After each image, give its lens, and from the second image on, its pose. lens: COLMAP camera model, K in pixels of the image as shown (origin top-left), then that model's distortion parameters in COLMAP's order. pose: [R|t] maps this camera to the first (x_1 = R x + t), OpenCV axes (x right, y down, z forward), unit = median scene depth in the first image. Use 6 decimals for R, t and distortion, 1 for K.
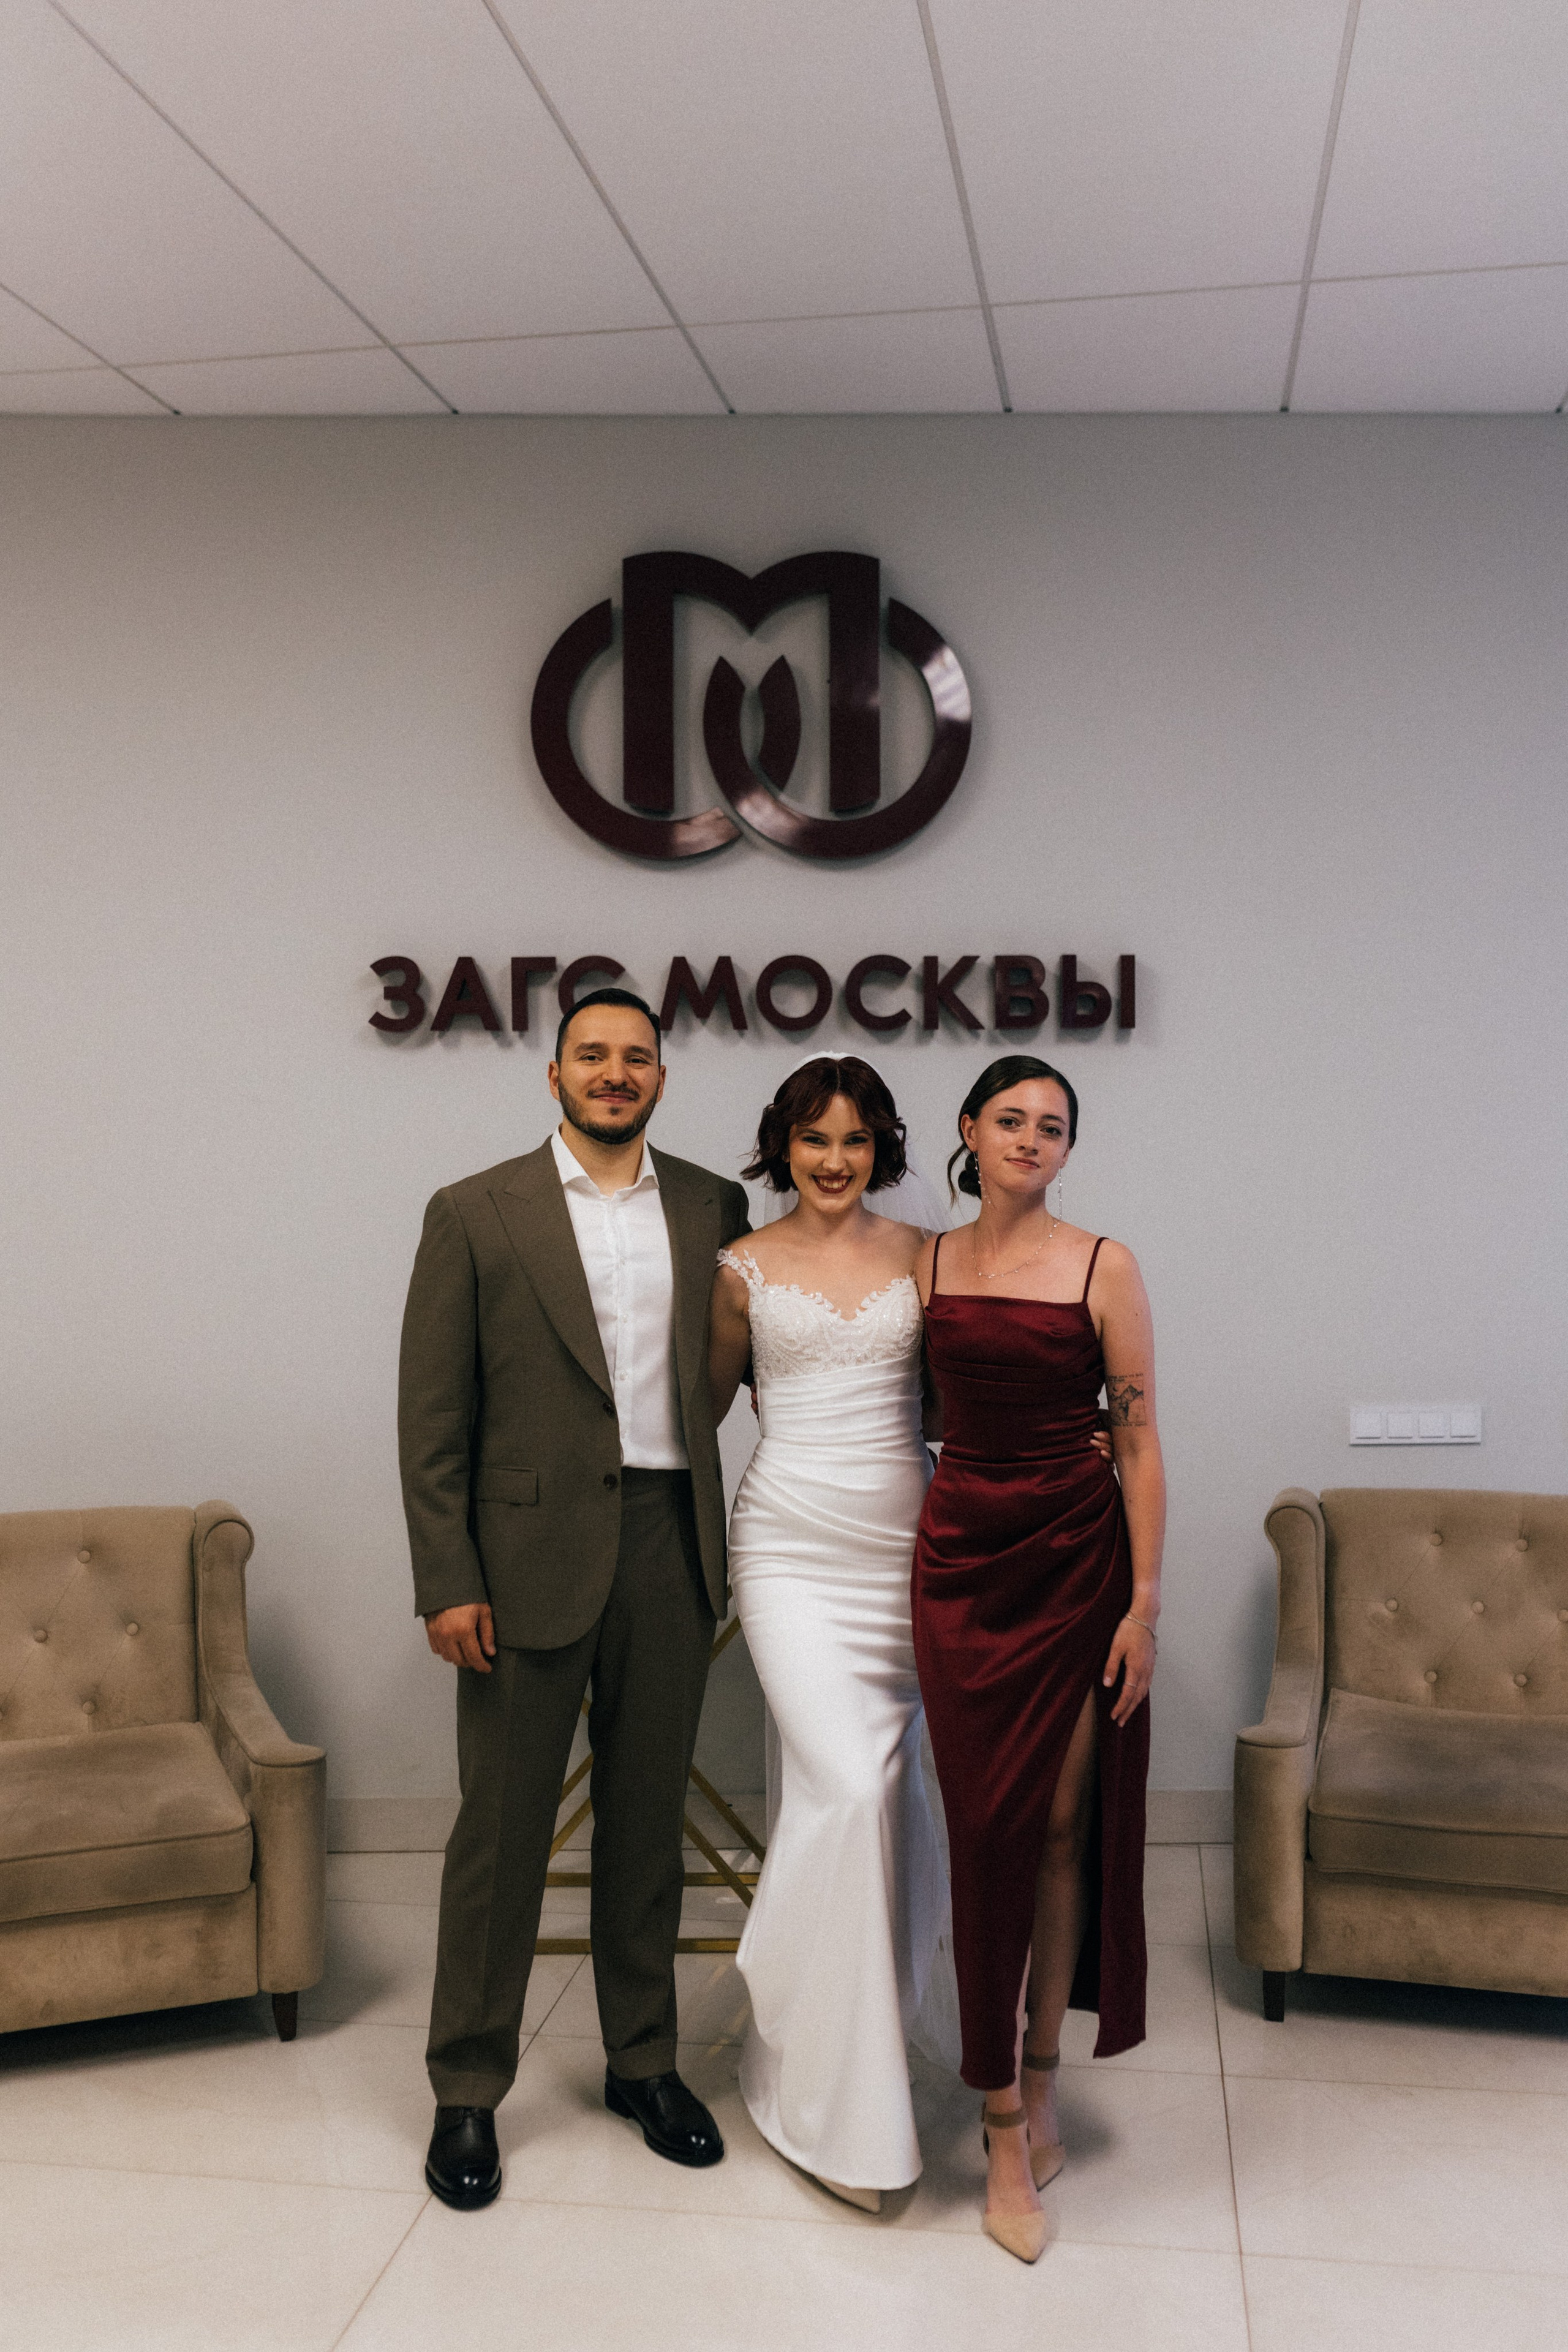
lens RADIAL K [[2192.4, 0, 770.5], [0, 2192.4, 1173.3], [0, 0, 1]] dist [-0.012488, 0.000000]
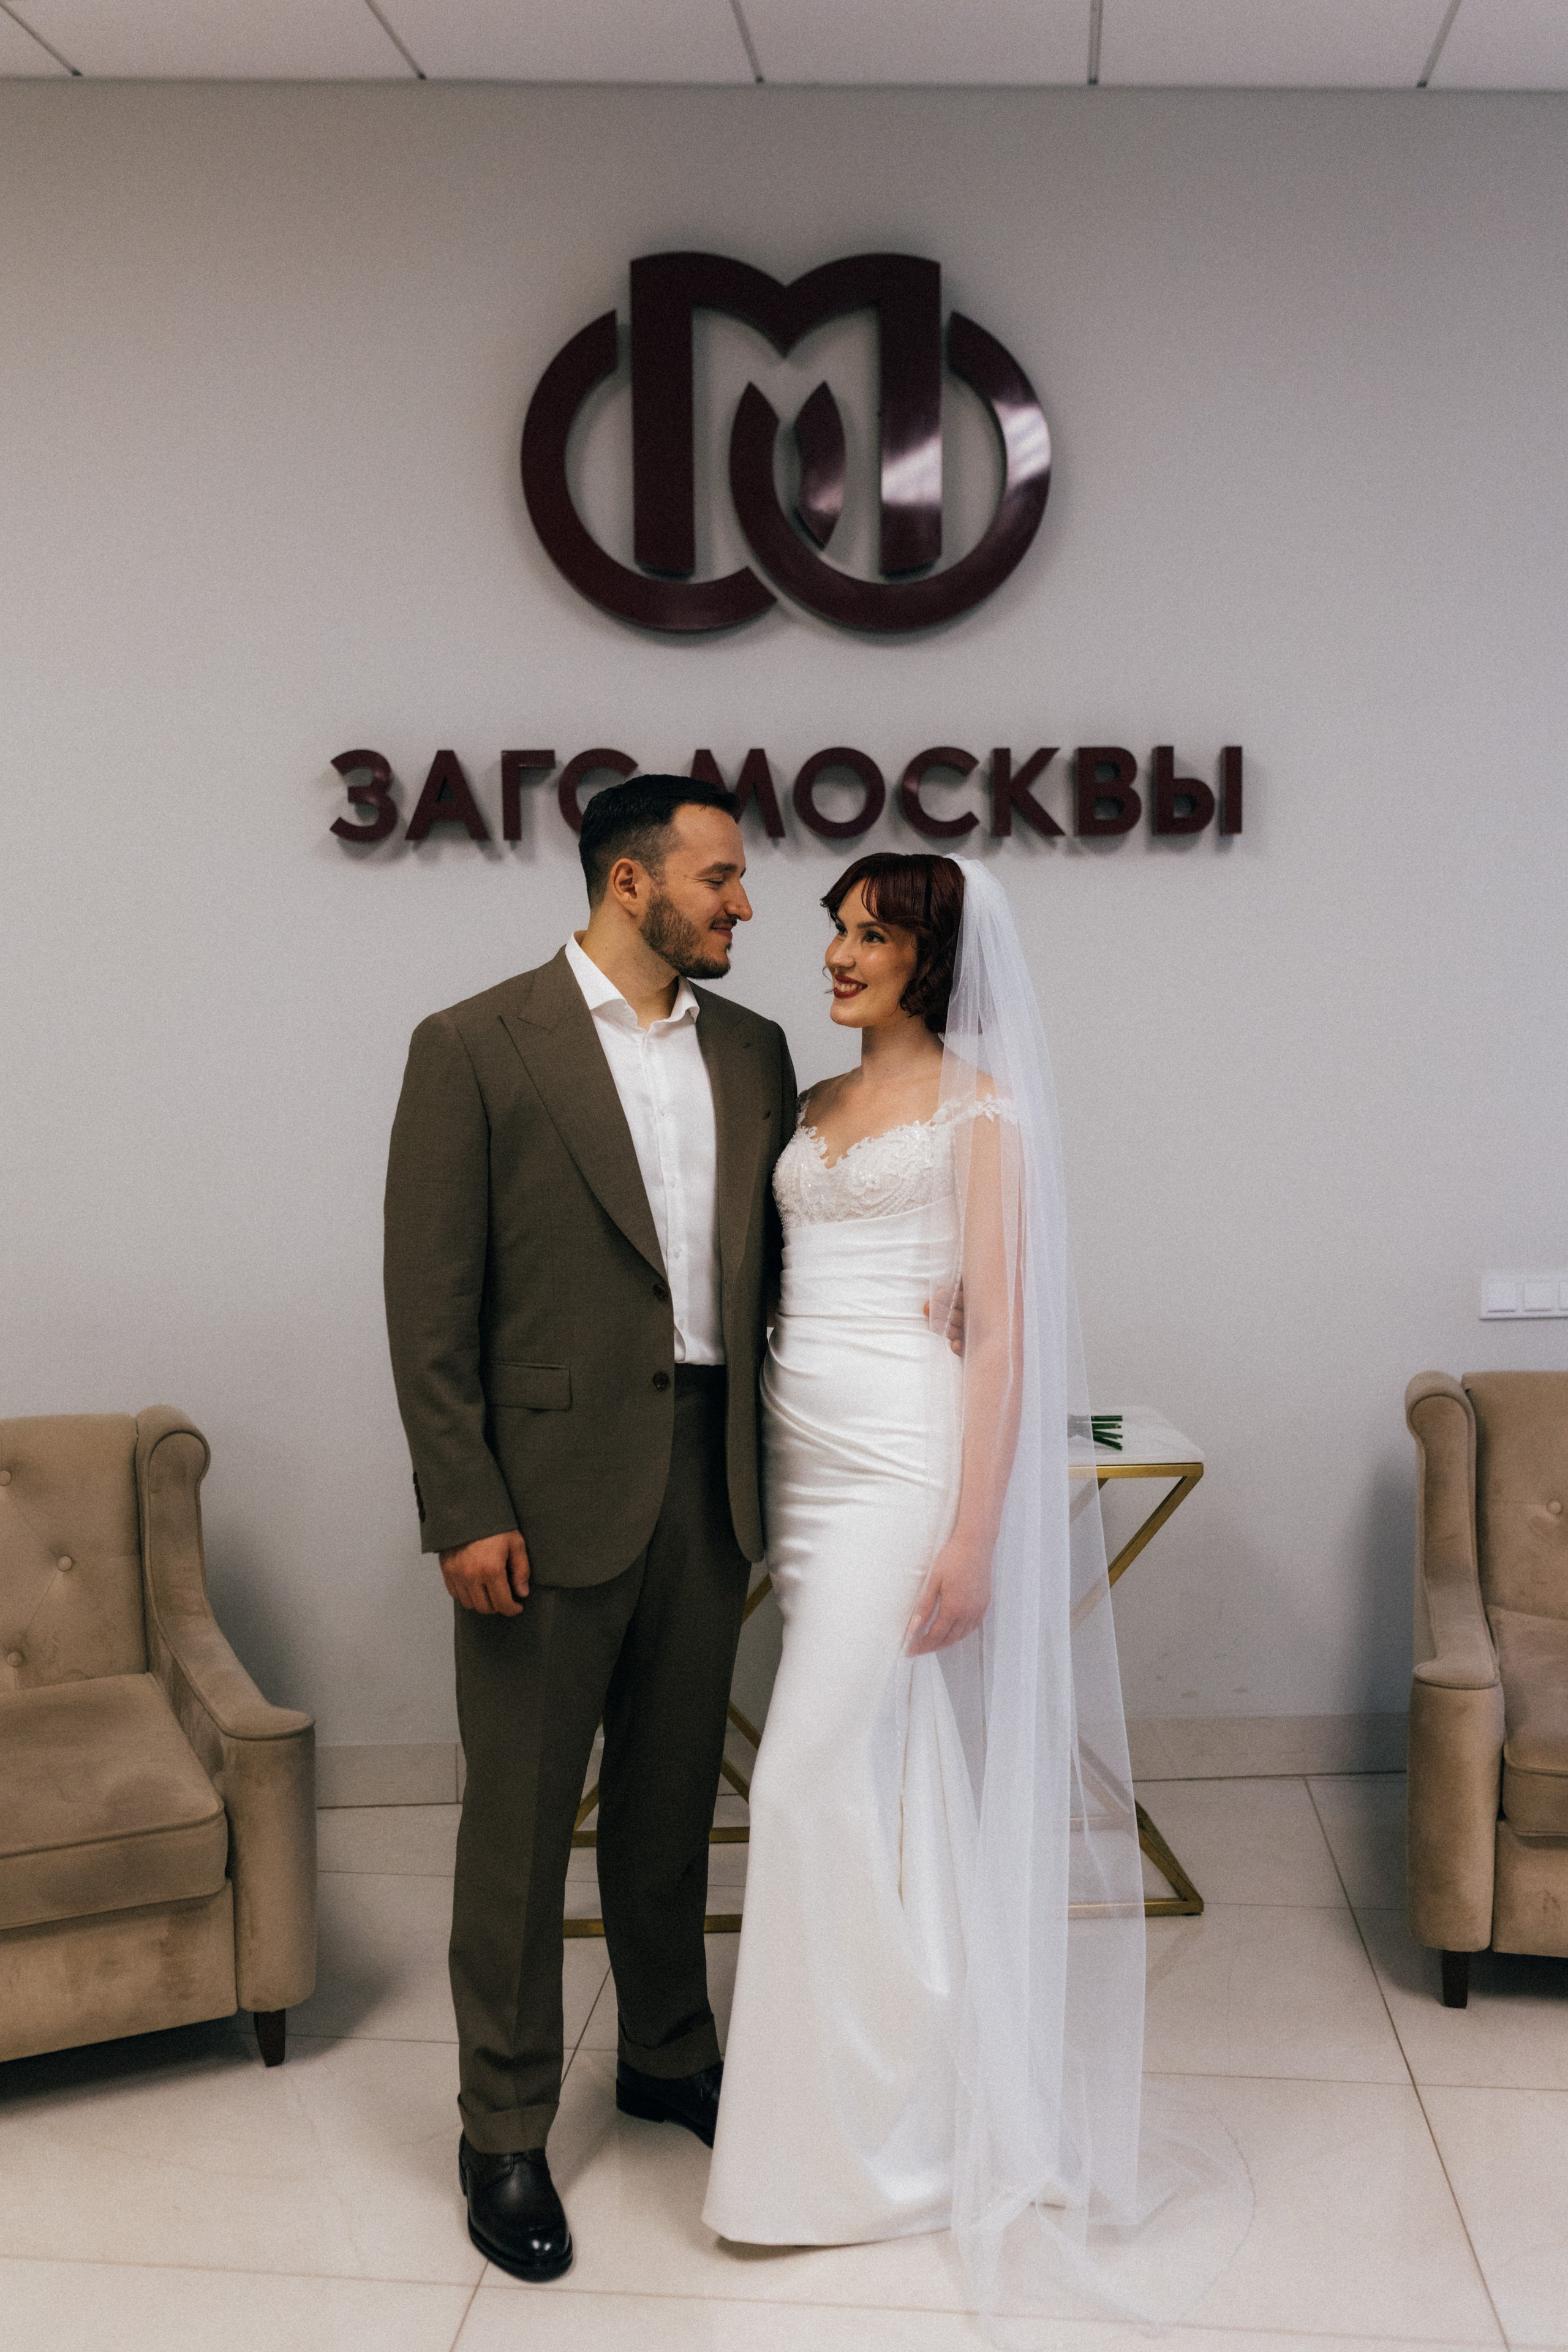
lens RADIAL K [[2192.4, 0, 759.4], [0, 2192.4, 1167.6], [0, 0, 1]] dist [-0.012488, 0.000000]
pose [[0.999116, -0.010890, 0.040611, -0.057542], [0.008444, 0.998168, 0.059909, 0.010694], [-0.041189, -0.059513, 0.997377, 0.163122]]
